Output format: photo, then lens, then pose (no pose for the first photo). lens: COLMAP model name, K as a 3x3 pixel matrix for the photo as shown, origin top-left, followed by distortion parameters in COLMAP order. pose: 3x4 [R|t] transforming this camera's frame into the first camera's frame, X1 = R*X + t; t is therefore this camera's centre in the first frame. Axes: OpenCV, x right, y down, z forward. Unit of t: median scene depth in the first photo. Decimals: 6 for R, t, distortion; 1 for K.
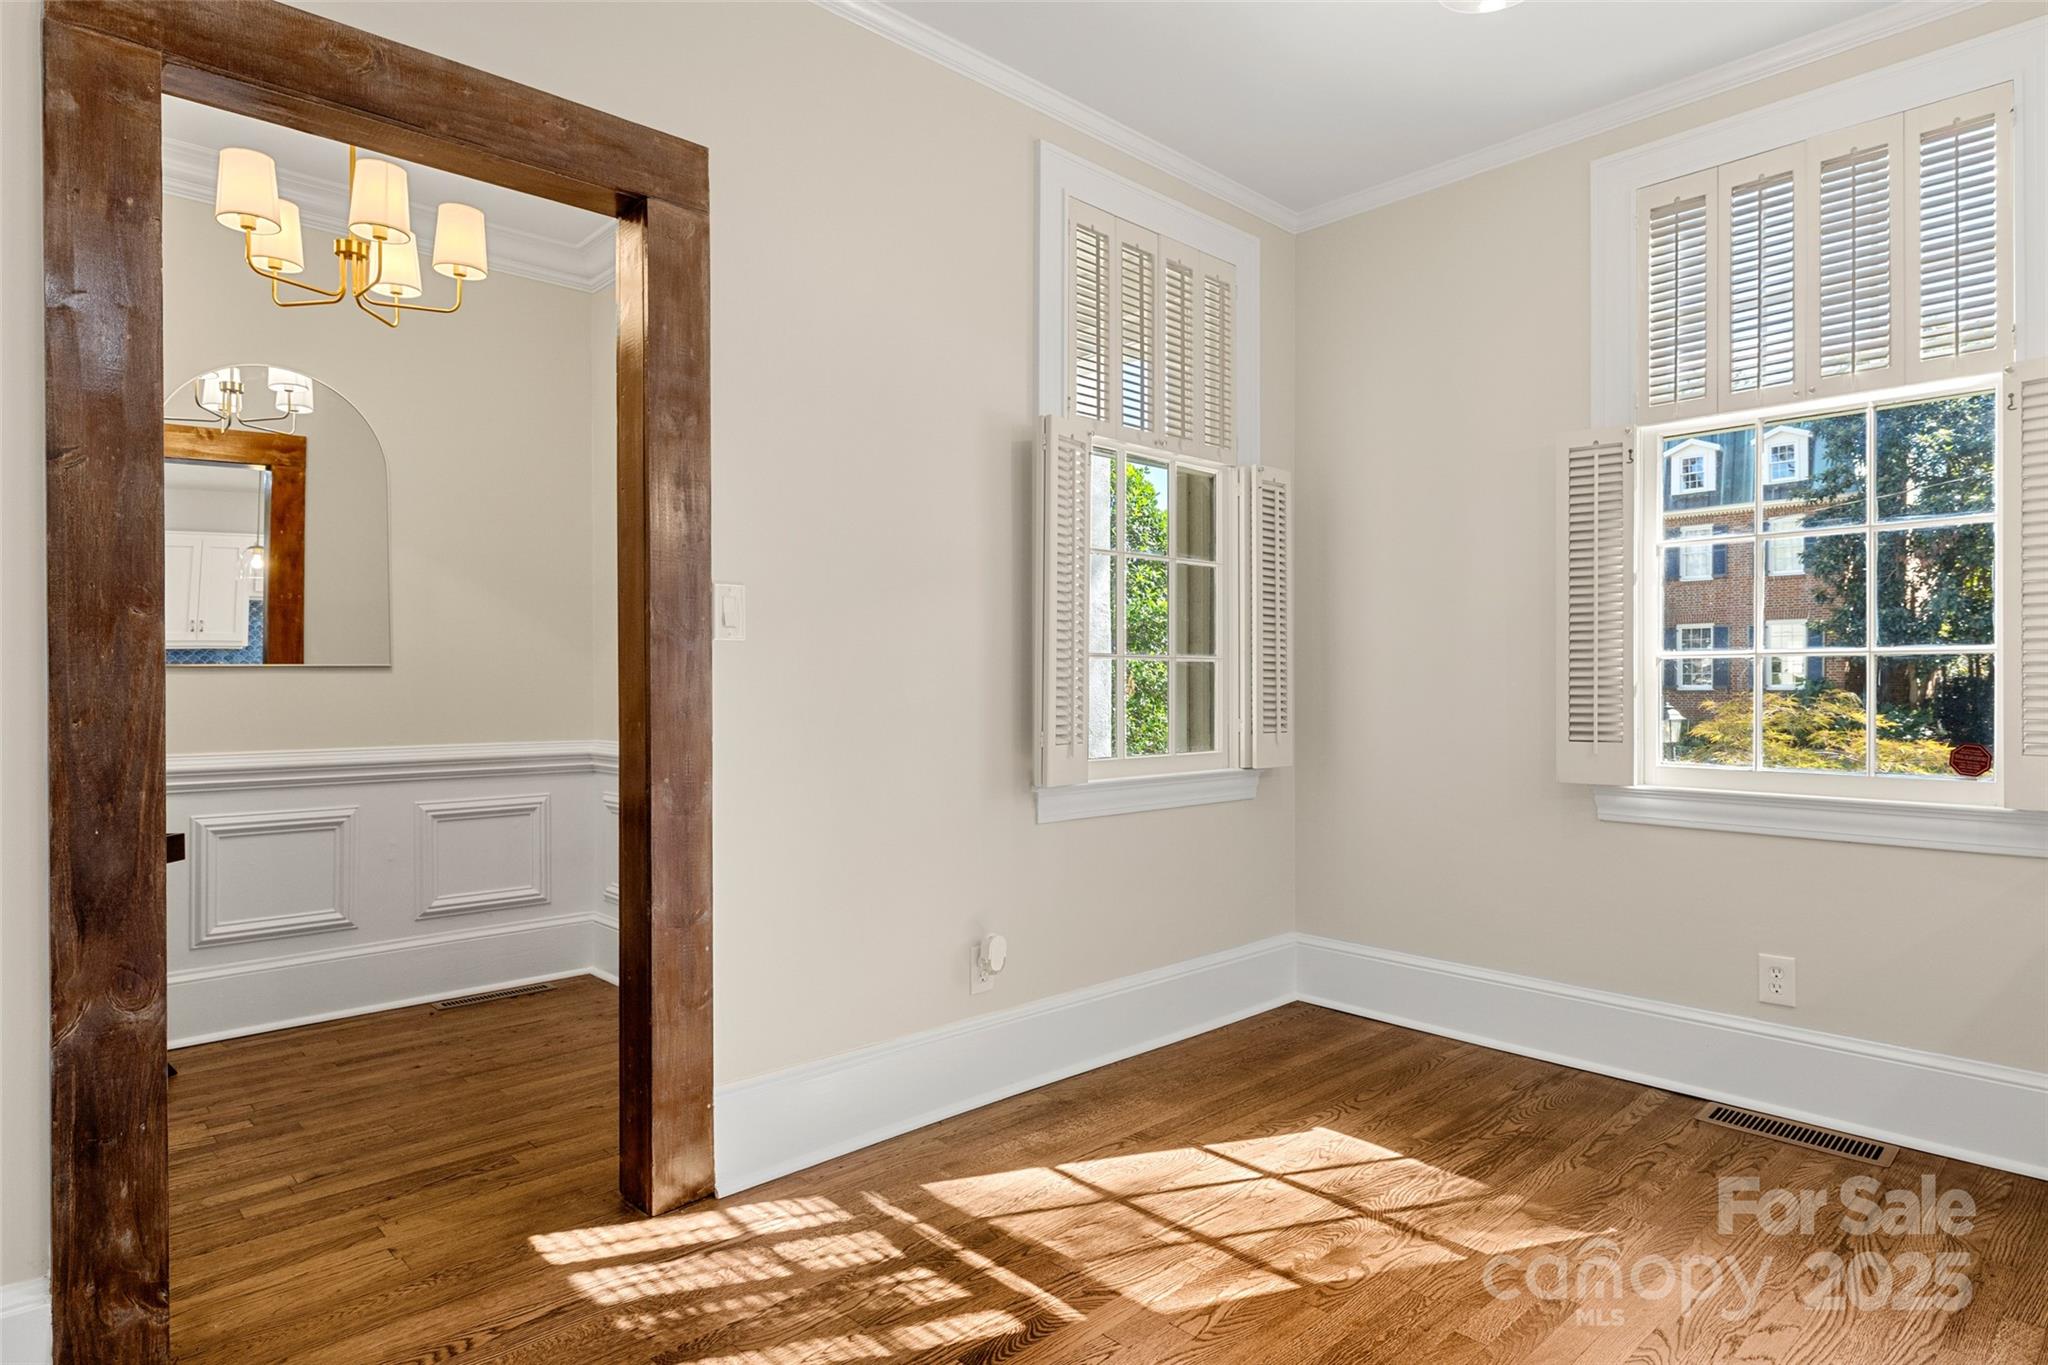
lens RADIAL K [[1121.3, 0, 1024.3], [0, 1121.3, 684.3], [0, 0, 1]] dist [0.000108, 0.000652]
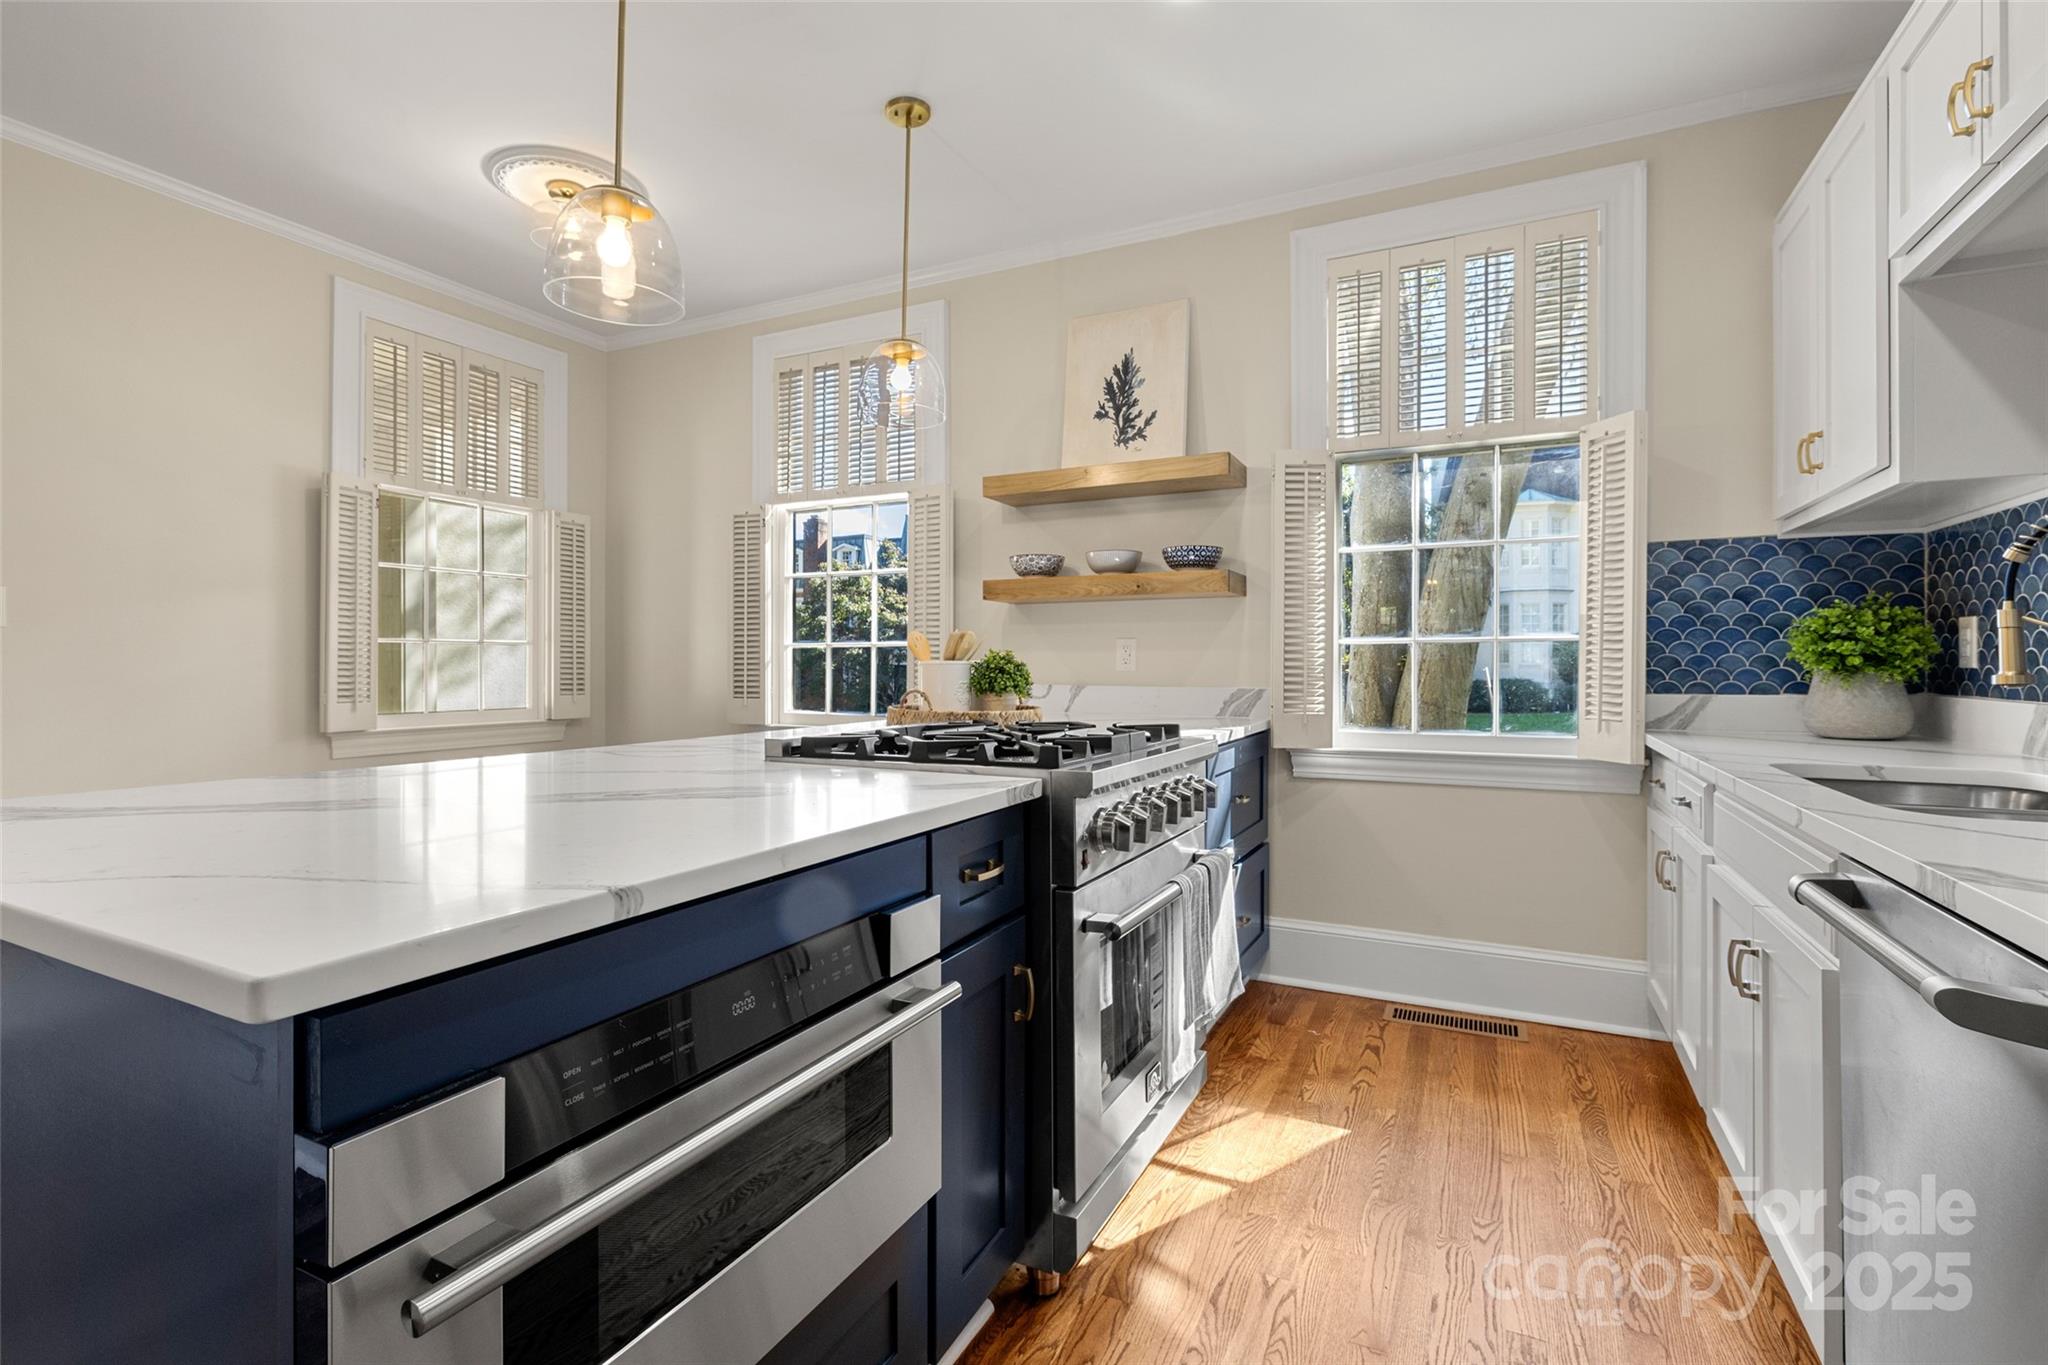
lens RADIAL K [[937.9, 0, 1023.0], [0, 937.9, 672.9], [0, 0, 1]] dist [0.001041, 0.000140]
pose [[0.938032, -0.000595, 0.346548, 0.413383], [-0.003792, 0.999921, 0.011980, -0.002494], [-0.346527, -0.012551, 0.937956, -0.411252]]
